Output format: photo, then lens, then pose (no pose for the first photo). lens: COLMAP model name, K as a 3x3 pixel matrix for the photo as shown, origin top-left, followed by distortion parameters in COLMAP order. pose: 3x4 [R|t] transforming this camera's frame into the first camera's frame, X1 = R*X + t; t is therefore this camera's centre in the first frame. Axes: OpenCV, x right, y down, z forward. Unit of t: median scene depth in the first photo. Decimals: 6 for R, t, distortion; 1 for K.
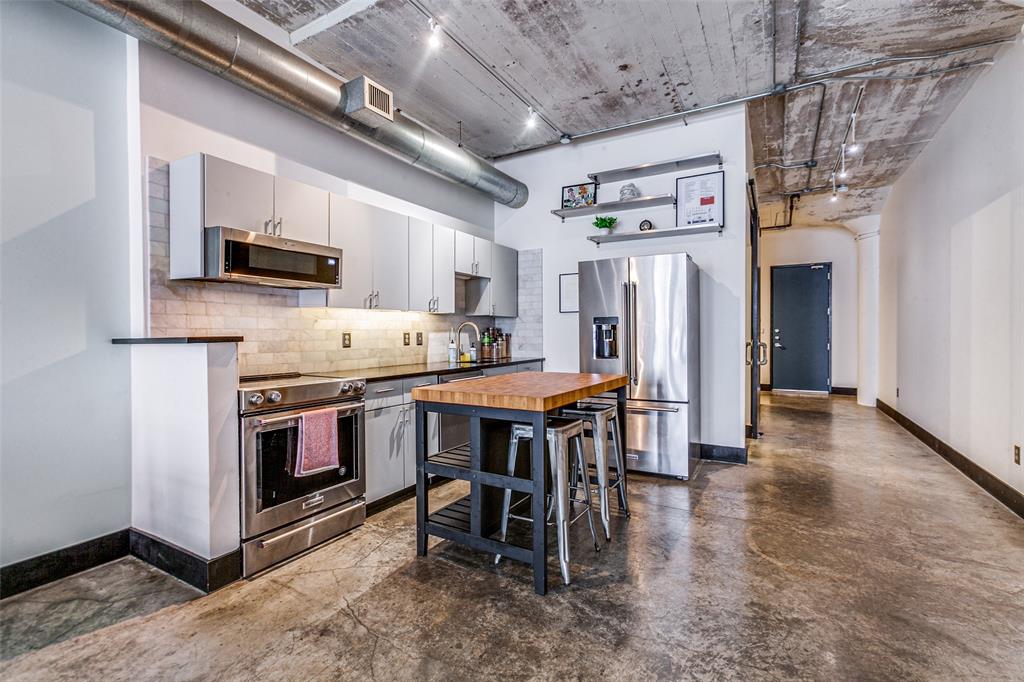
lens RADIAL K [[457.1, 0, 514.5], [0, 457.1, 339.3], [0, 0, 1]] dist [0.002838, 0.002935]
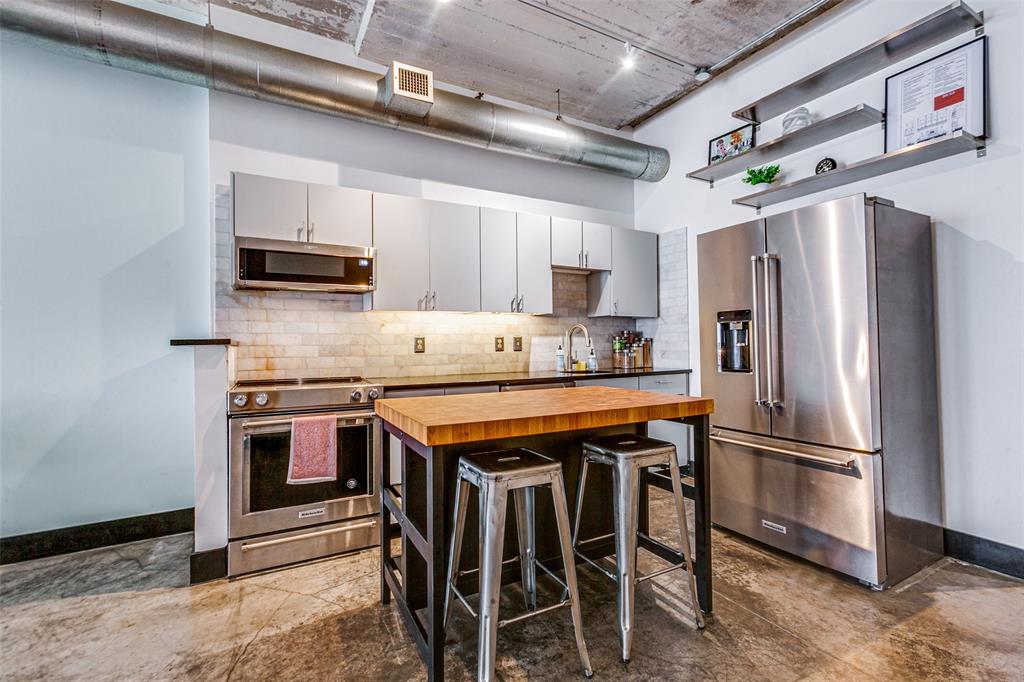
lens RADIAL K [[457.1, 0, 510.6], [0, 457.1, 338.4], [0, 0, 1]] dist [0.002838, 0.002935]
pose [[0.854866, -0.008596, -0.518777, 0.330640], [-0.001968, 0.999802, -0.019809, 0.007807], [0.518845, 0.017955, 0.854680, 0.311652]]
